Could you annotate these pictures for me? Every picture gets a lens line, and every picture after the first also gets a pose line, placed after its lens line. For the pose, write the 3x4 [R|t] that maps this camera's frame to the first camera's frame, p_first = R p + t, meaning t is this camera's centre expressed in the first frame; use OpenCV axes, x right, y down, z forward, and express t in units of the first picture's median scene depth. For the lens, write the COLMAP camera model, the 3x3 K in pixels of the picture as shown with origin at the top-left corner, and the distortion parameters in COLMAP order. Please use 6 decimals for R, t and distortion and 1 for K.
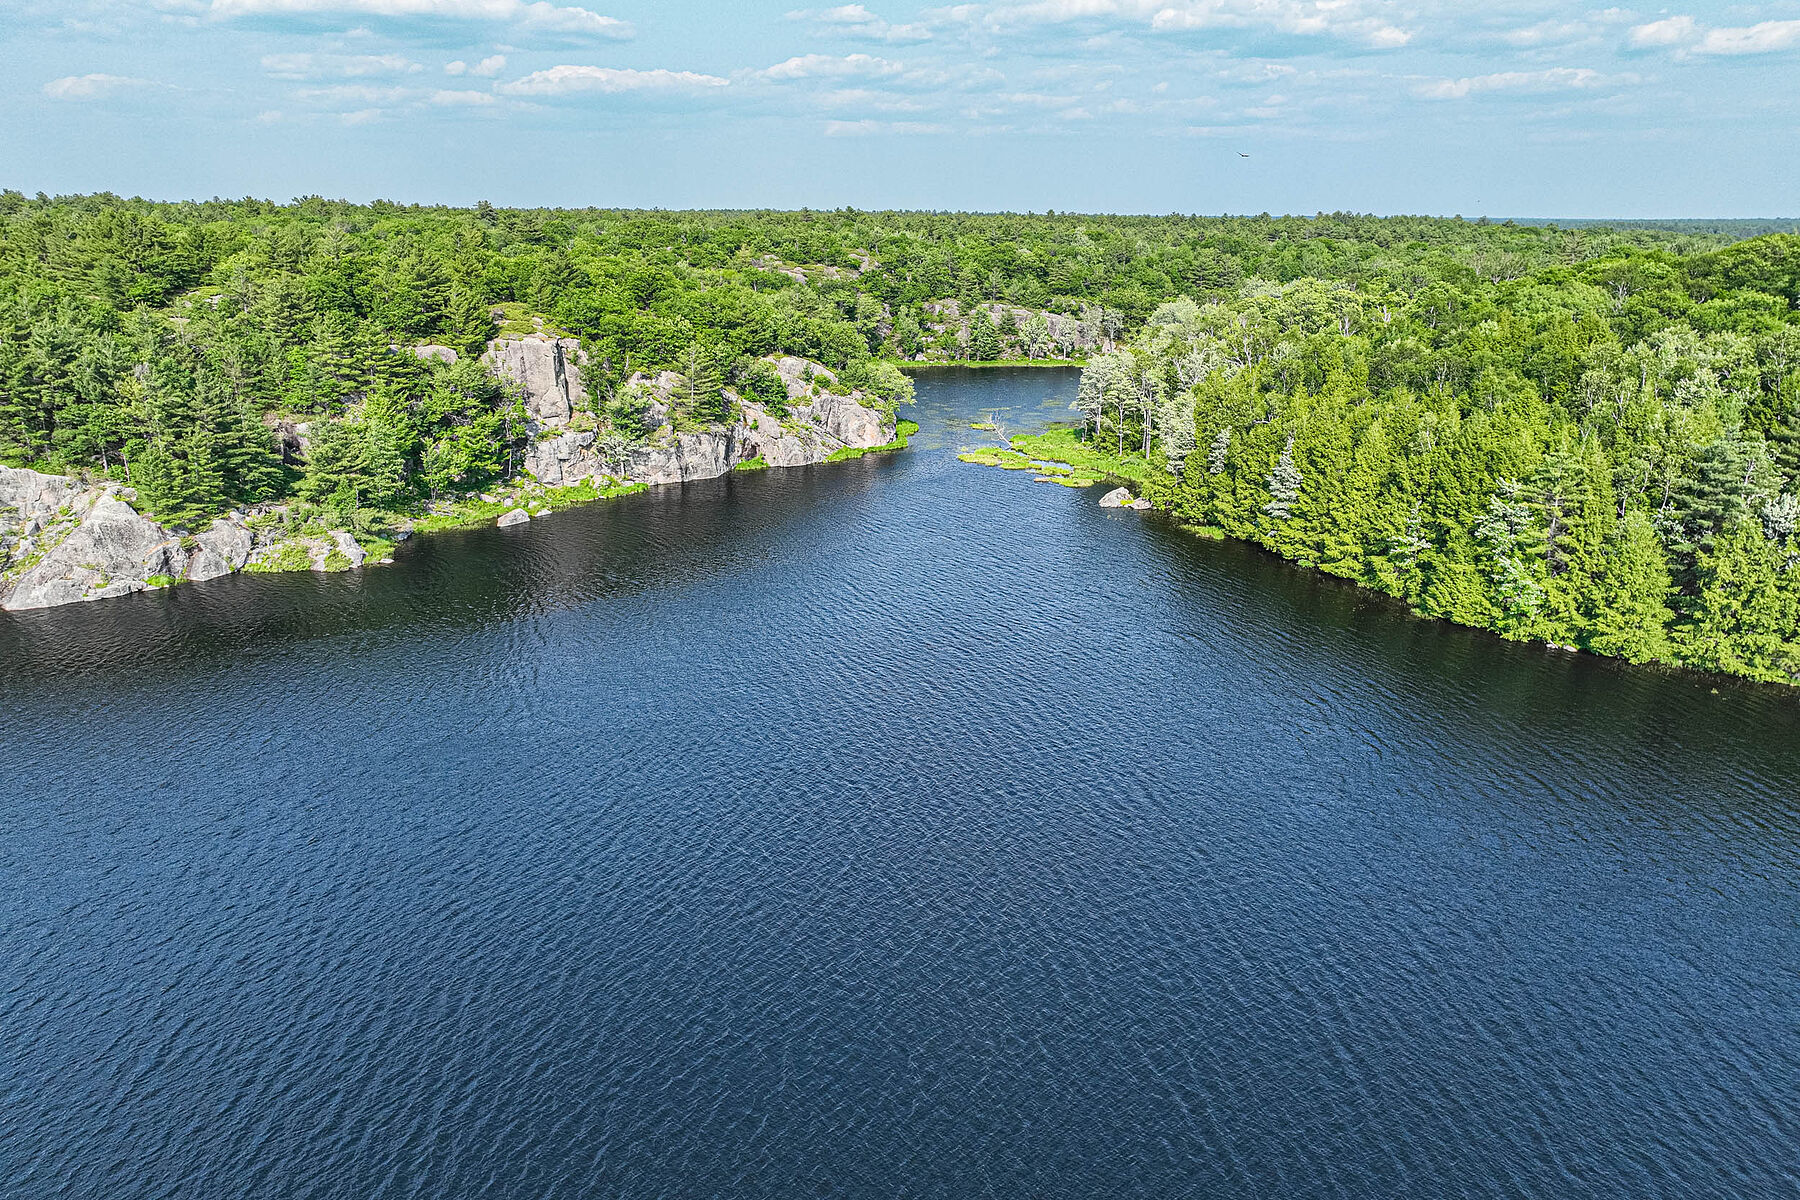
lens RADIAL K [[1272.7, 0, 903.3], [0, 1272.7, 597.9], [0, 0, 1]] dist [-0.006865, 0.027842]
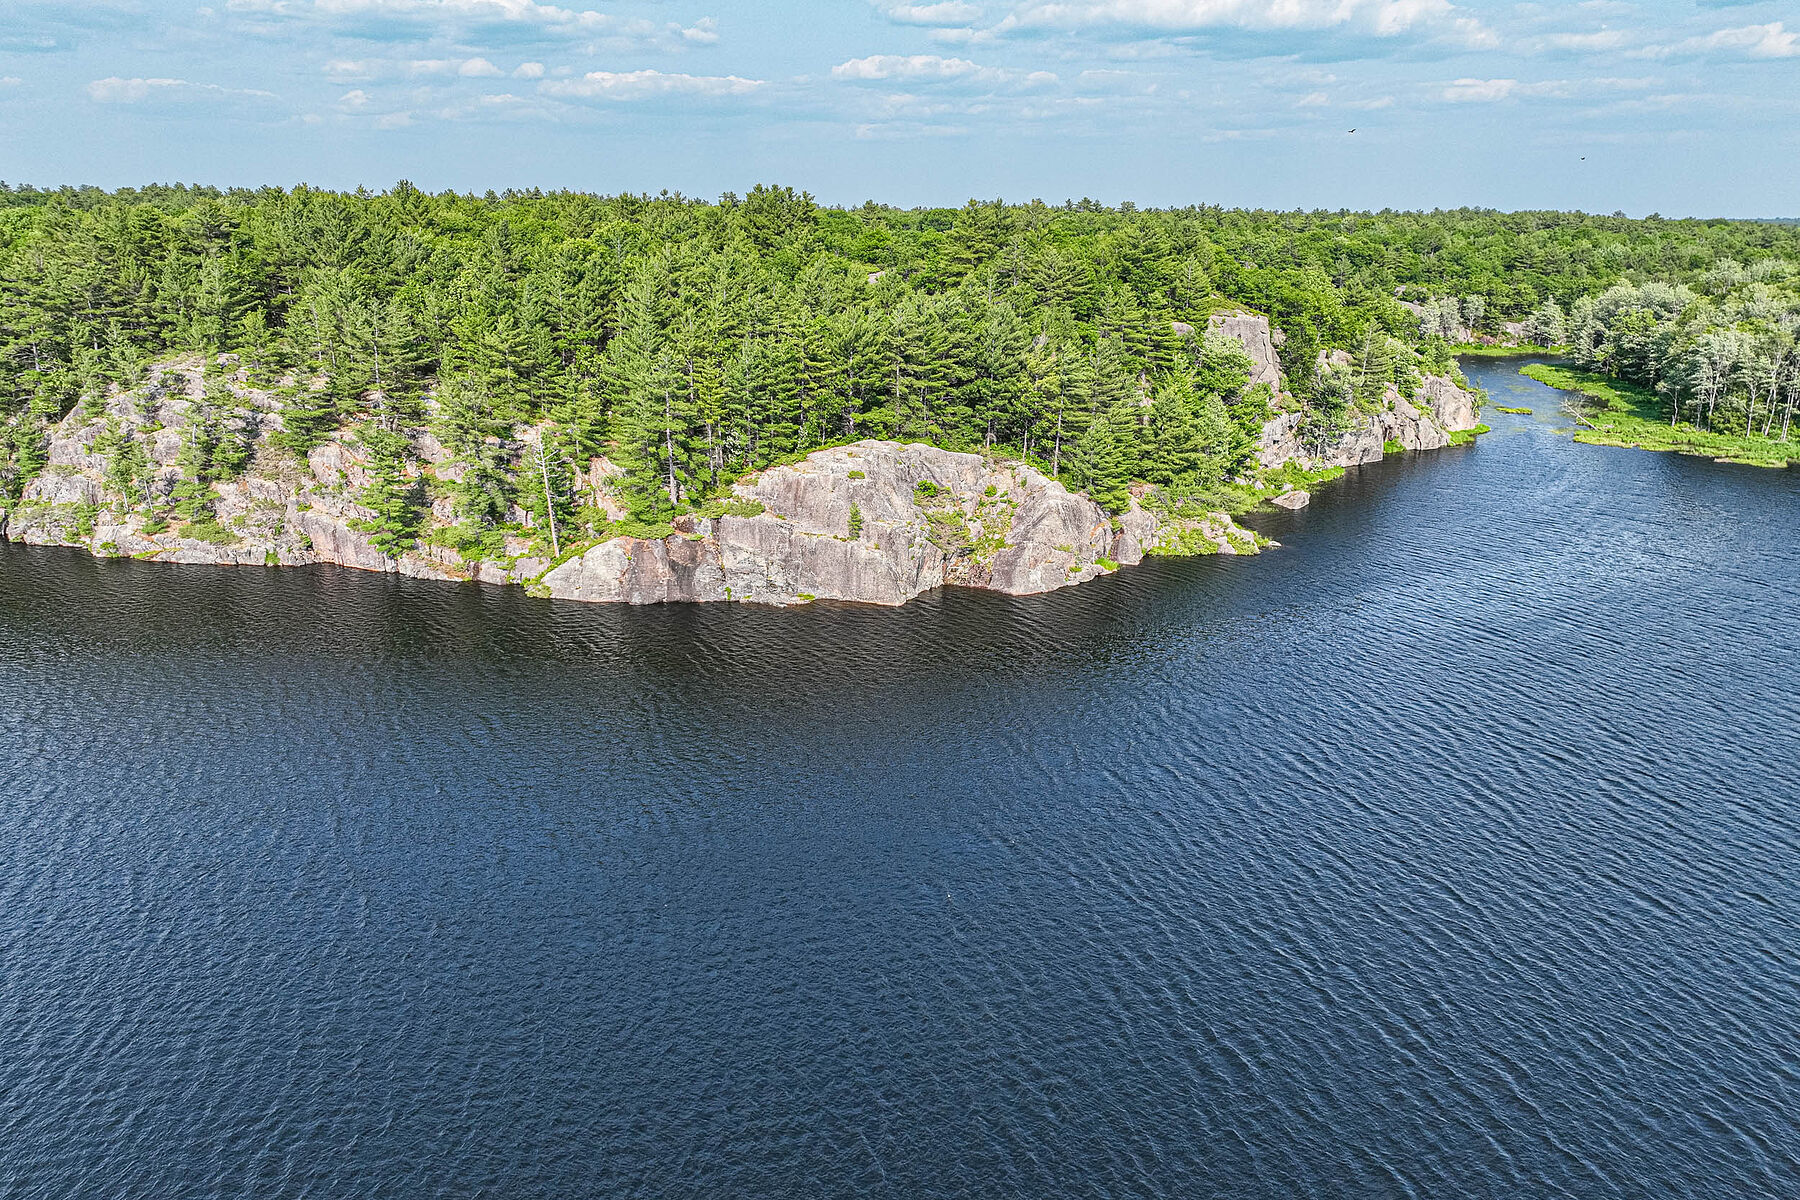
lens RADIAL K [[1255.9, 0, 900.0], [0, 1255.9, 600.0], [0, 0, 1]] dist [0.001655, 0.002984]
pose [[0.999845, -0.006298, 0.016413, -0.571356], [0.006274, 0.999979, 0.001508, 0.007901], [-0.016423, -0.001405, 0.999864, 0.057784]]
